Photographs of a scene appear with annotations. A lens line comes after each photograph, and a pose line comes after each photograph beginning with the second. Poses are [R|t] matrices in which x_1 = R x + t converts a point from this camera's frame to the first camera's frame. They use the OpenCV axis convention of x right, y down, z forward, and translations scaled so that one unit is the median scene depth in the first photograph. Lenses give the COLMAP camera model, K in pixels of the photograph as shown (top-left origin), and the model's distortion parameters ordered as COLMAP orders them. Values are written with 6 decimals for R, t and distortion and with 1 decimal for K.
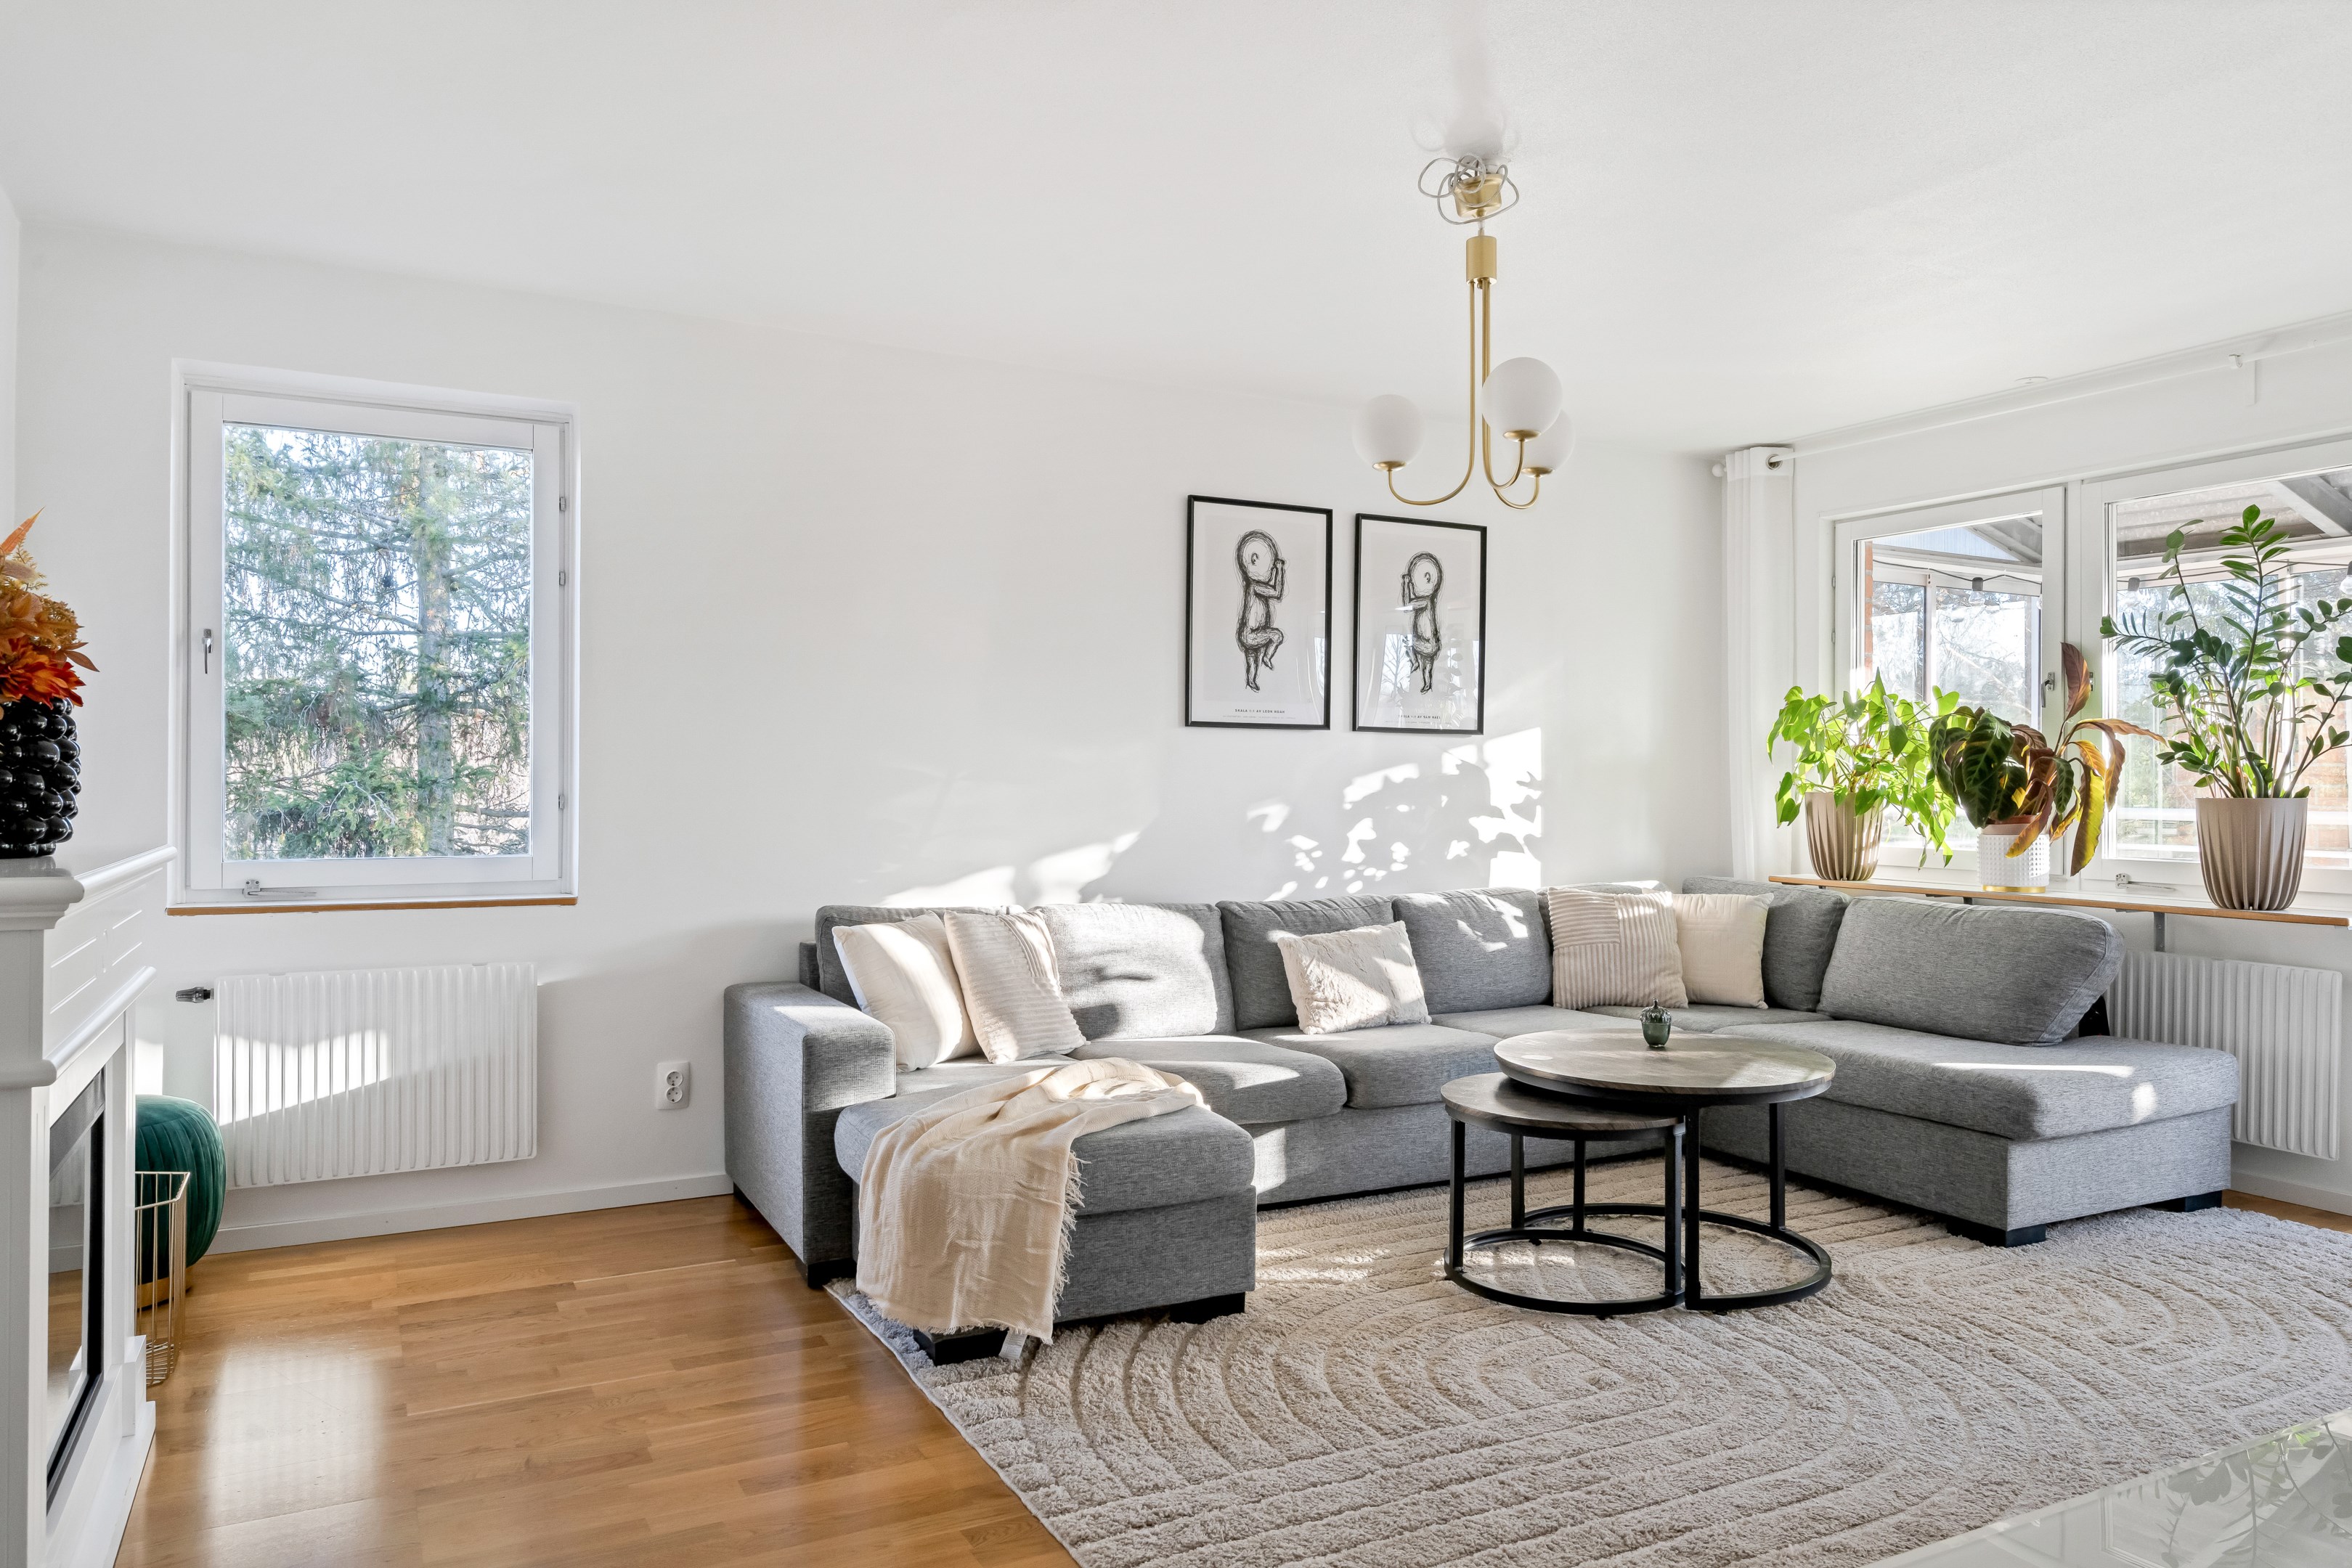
lens RADIAL K [[1541.7, 0, 1173.4], [0, 1541.7, 774.8], [0, 0, 1]] dist [0.001494, -0.003040]
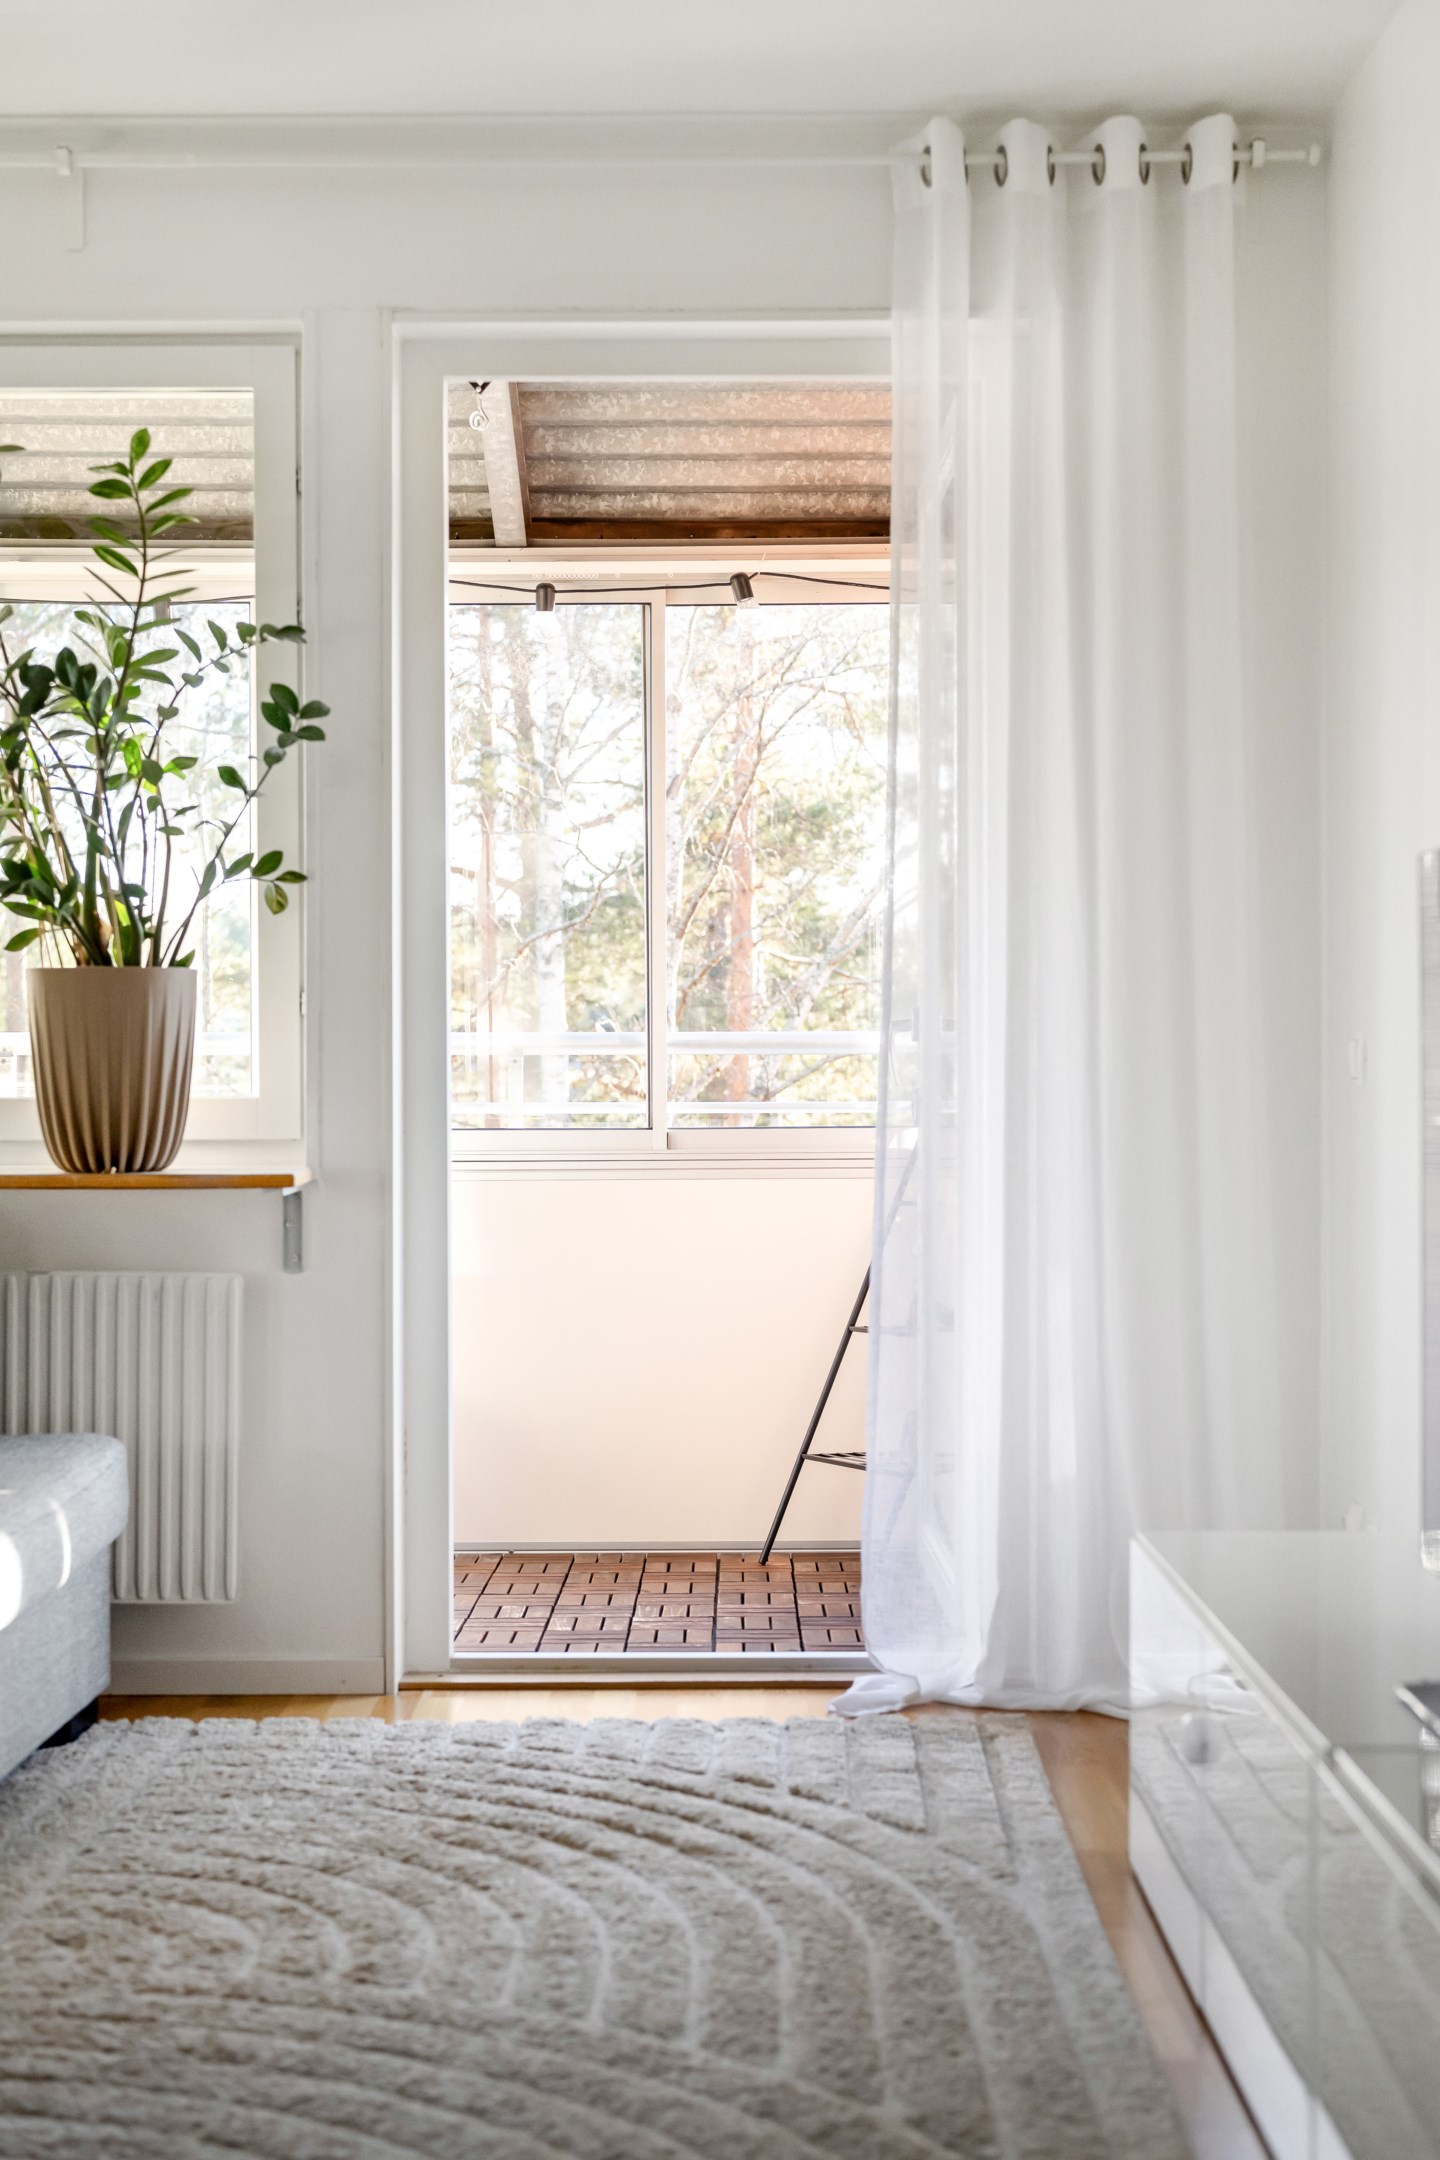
lens RADIAL K [[3141.3, 0, 709.7], [0, 3141.3, 1116.1], [0, 0, 1]] dist [0.003503, -0.028491]
pose [[0.471920, -0.019120, 0.881434, -0.175371], [0.003025, 0.999794, 0.020068, 0.043855], [-0.881636, -0.006804, 0.471881, 0.276412]]
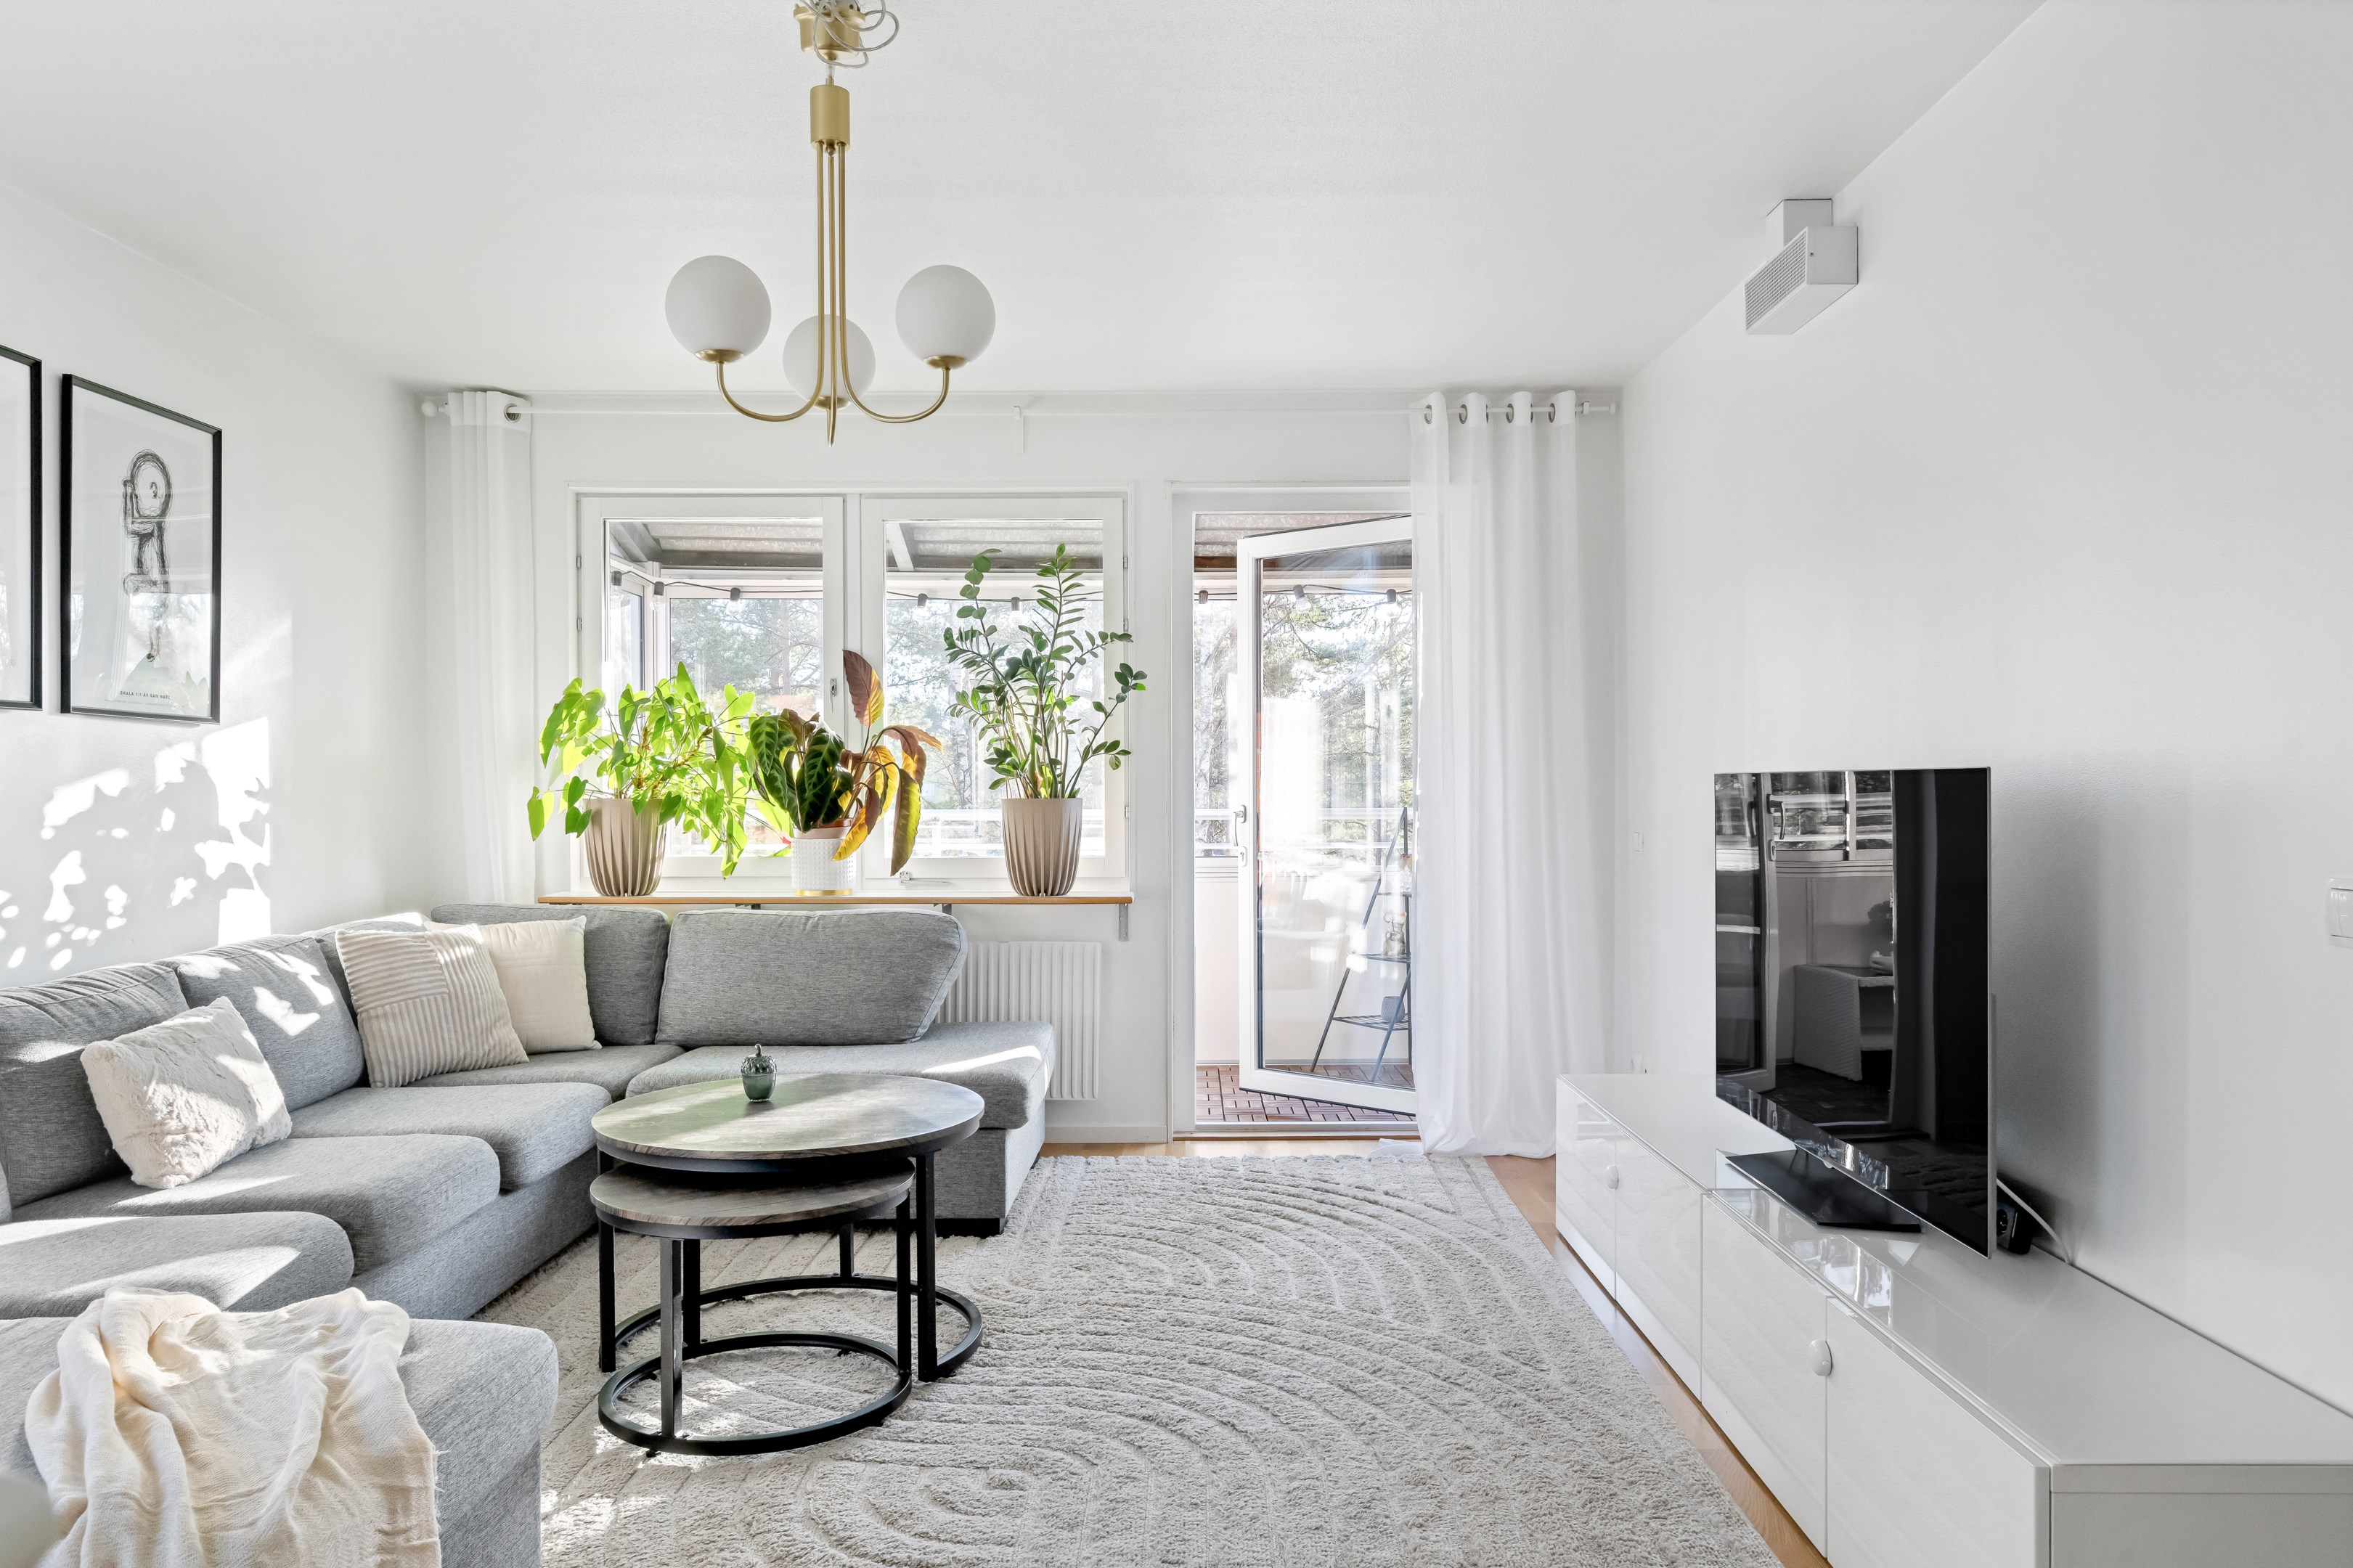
lens RADIAL K [[1651.7, 0, 1174.3], [0, 1651.7, 801.9], [0, 0, 1]] dist [0.004682, 0.004390]
pose [[0.472546, -0.016537, 0.881151, -0.323171], [0.004480, 0.999856, 0.016363, -0.001552], [-0.881294, -0.003784, 0.472552, 0.319425]]
